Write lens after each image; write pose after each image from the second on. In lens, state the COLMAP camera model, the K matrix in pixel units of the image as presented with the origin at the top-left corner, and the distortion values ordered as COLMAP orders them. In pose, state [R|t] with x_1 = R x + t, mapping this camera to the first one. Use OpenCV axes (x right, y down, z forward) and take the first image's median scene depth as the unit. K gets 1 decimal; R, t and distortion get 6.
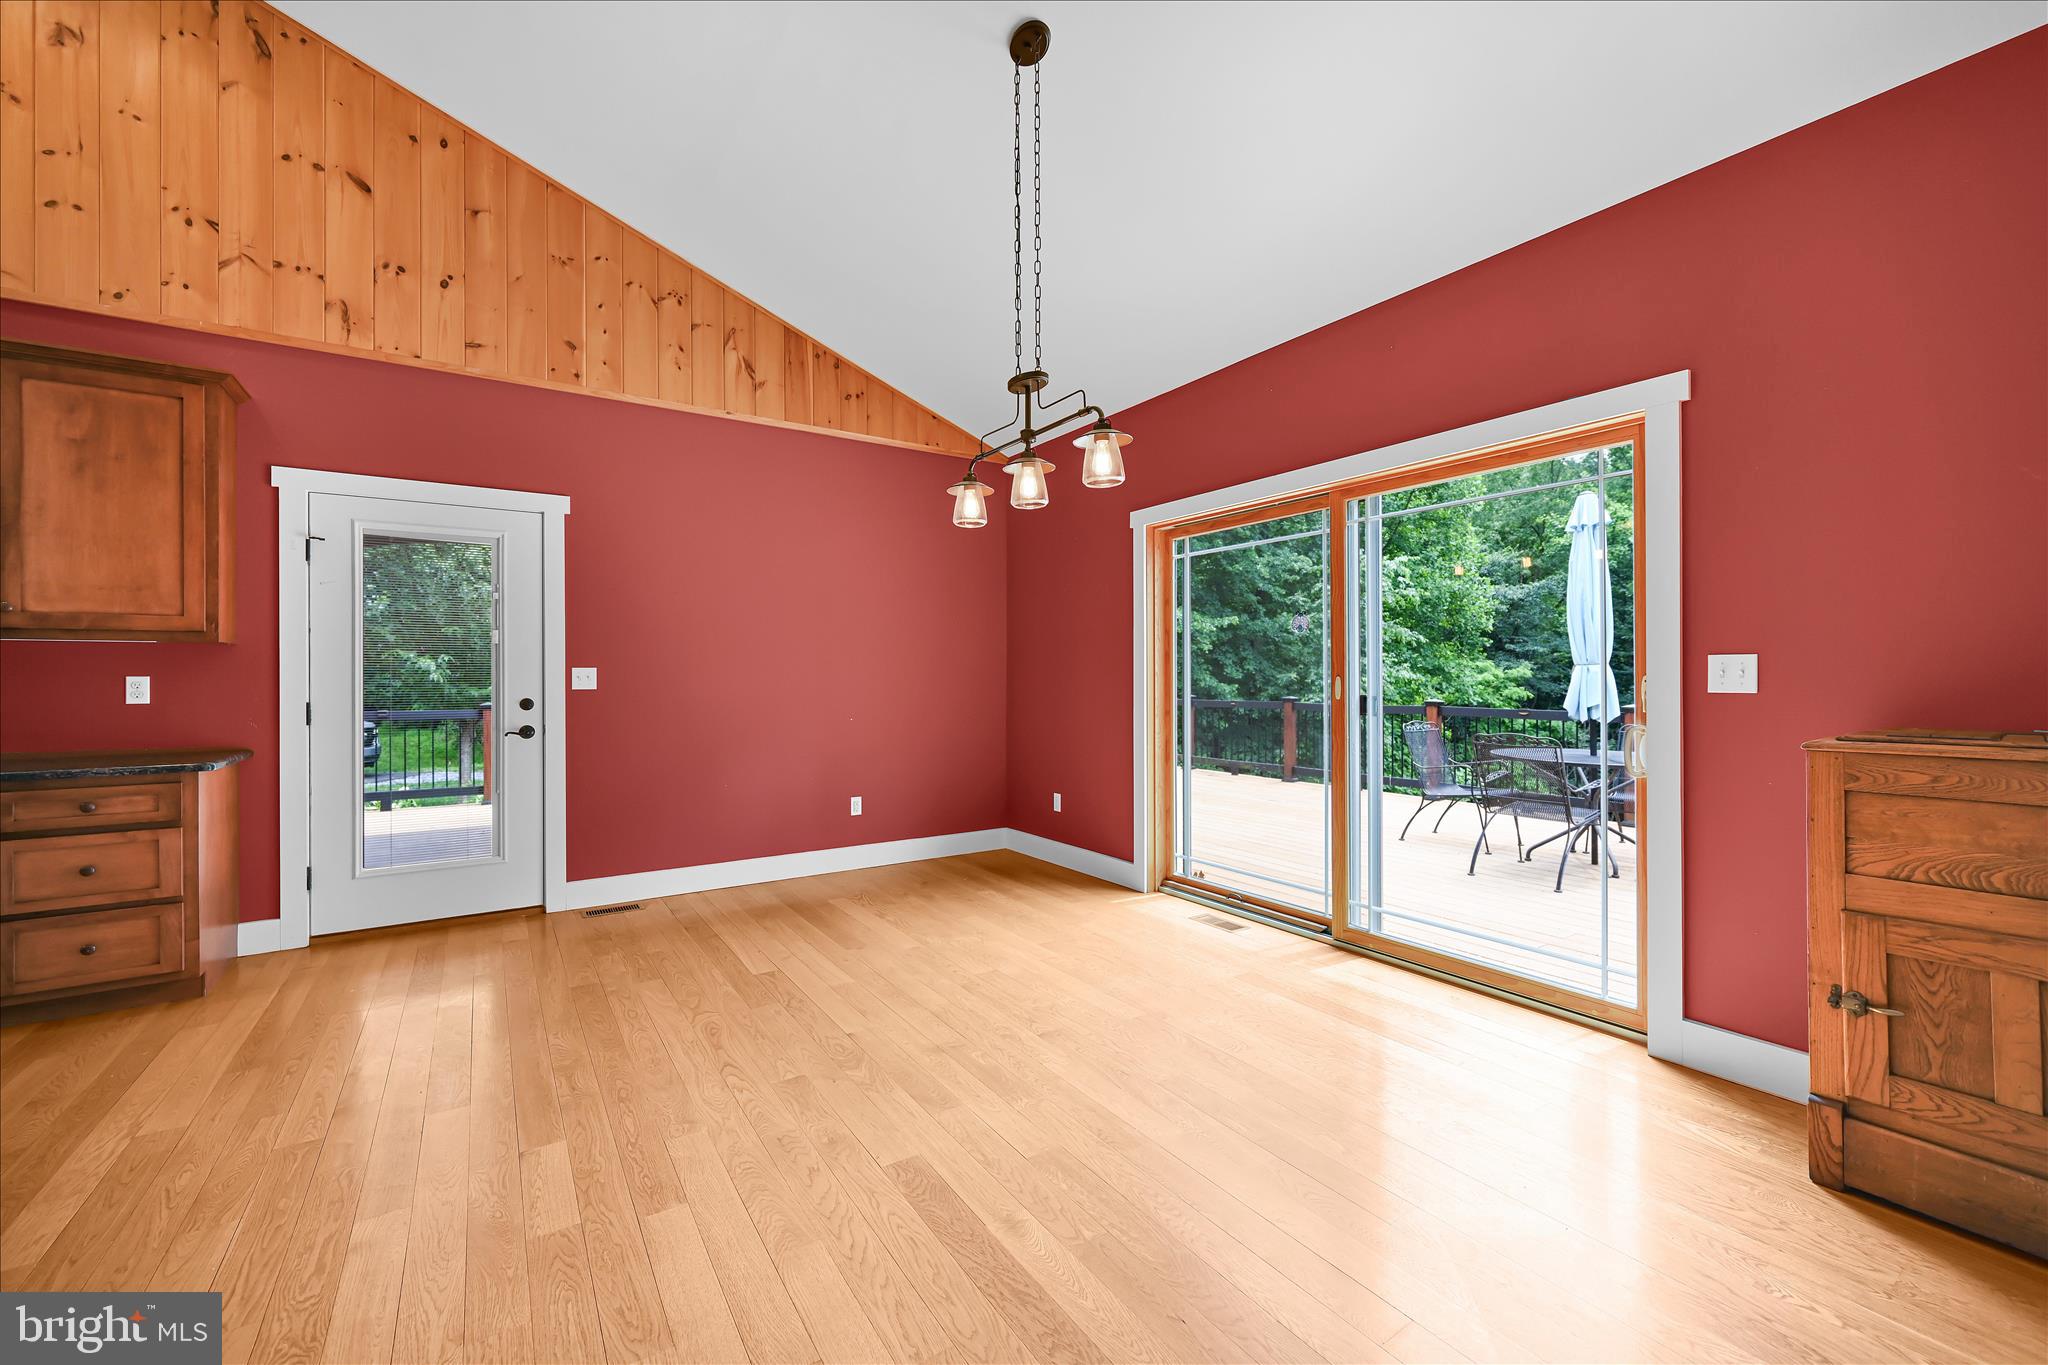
lens RADIAL K [[828.7, 0, 1031.1], [0, 828.7, 673.7], [0, 0, 1]] dist [0.000880, 0.000092]
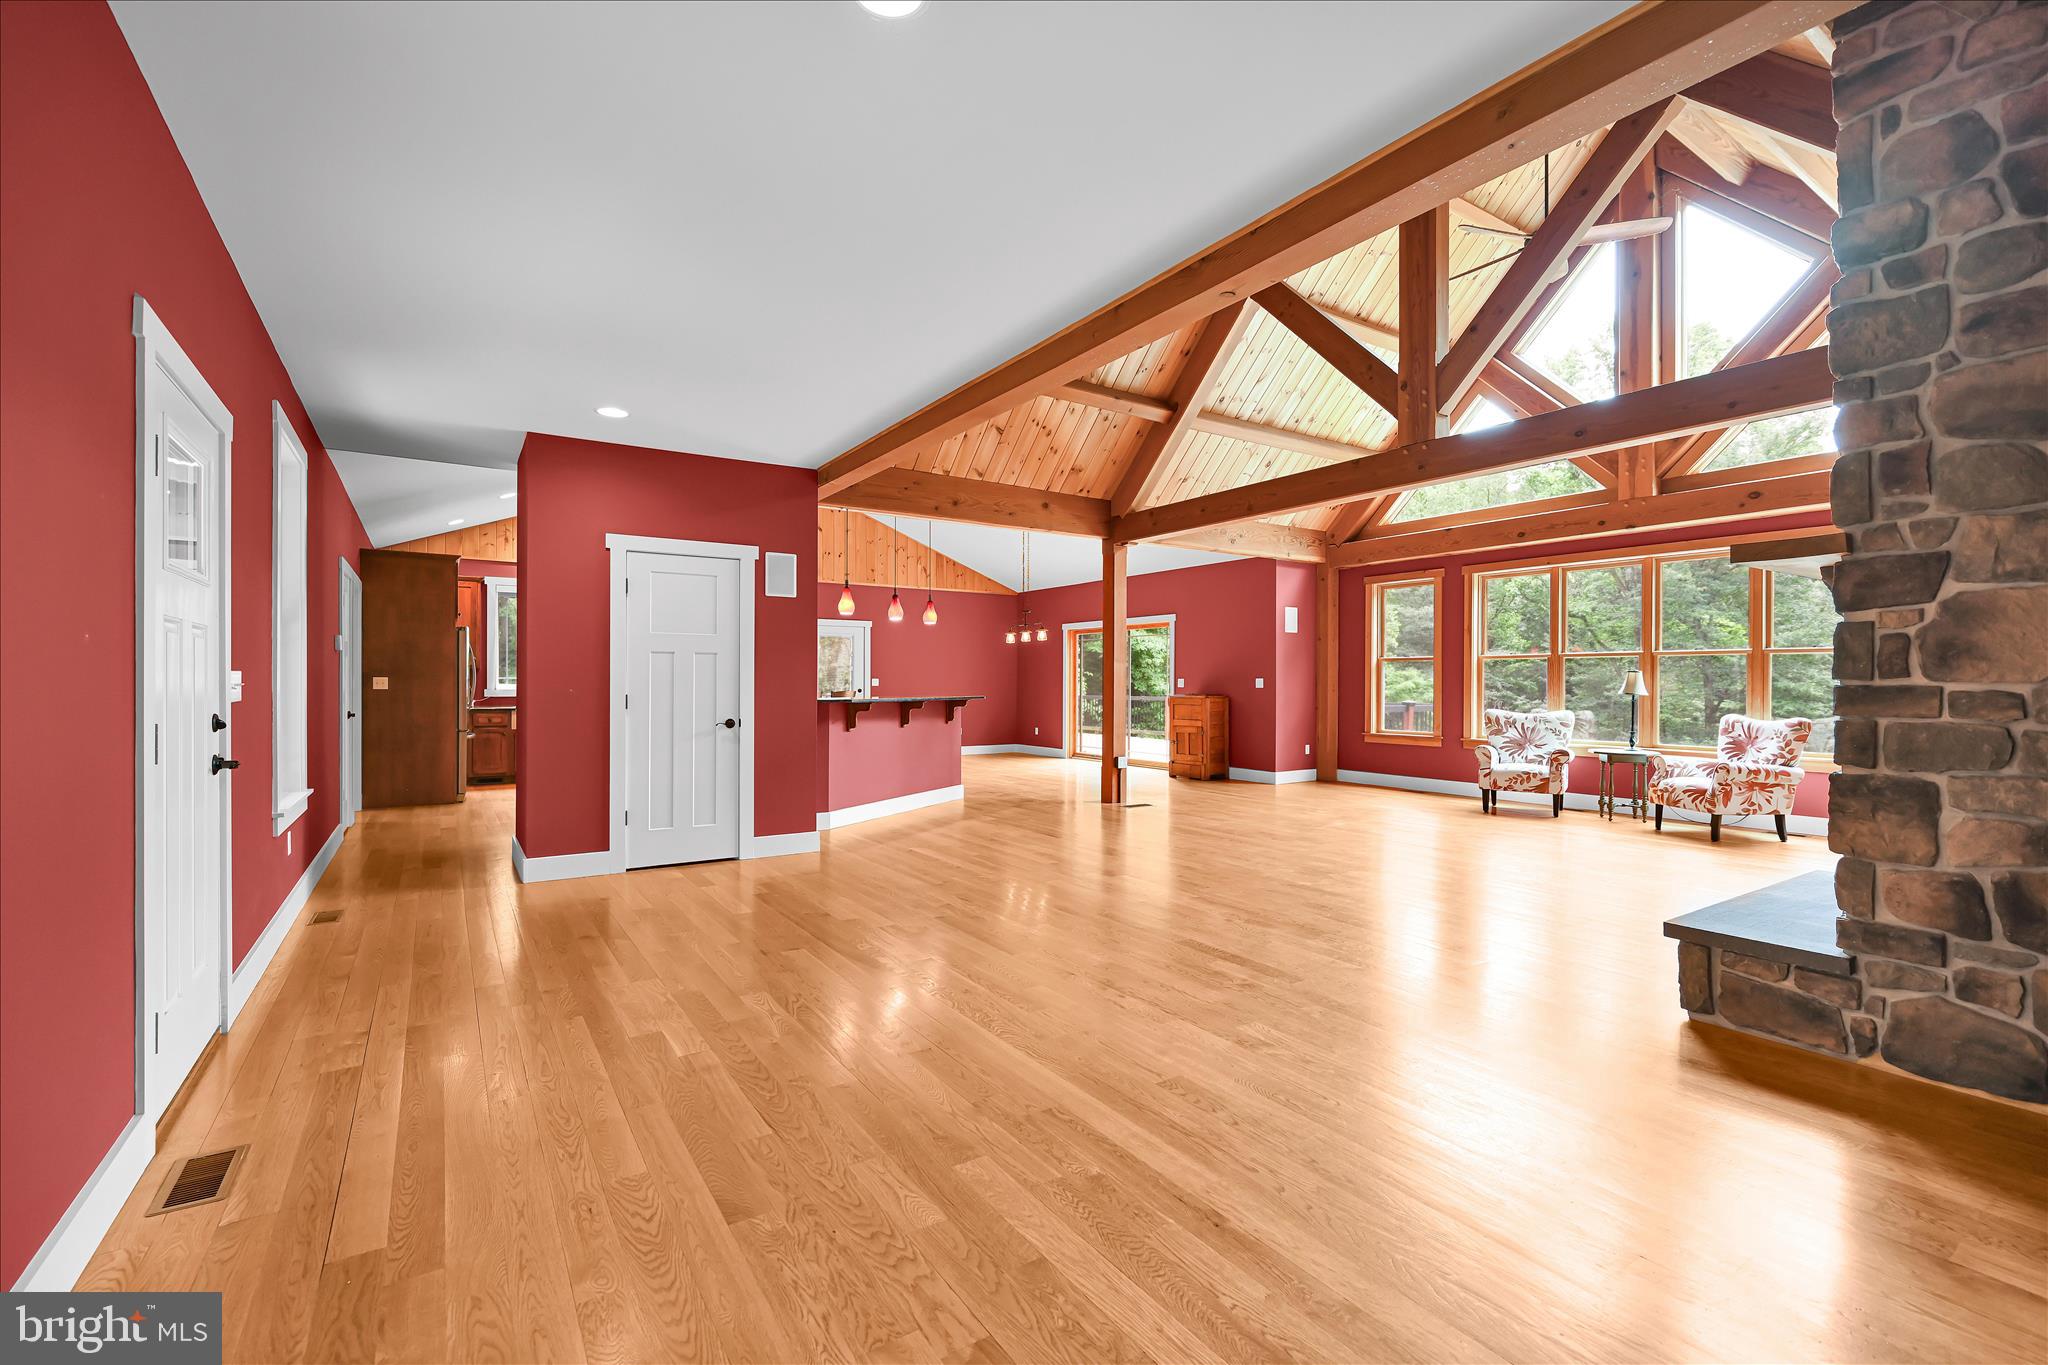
lens RADIAL K [[894.6, 0, 1024.0], [0, 894.6, 682.5], [0, 0, 1]] dist [-0.000385, -0.000055]
pose [[0.999964, 0.005725, -0.006287, 0.003649], [-0.005691, 0.999969, 0.005378, -0.004267], [0.006317, -0.005342, 0.999966, -0.715401]]
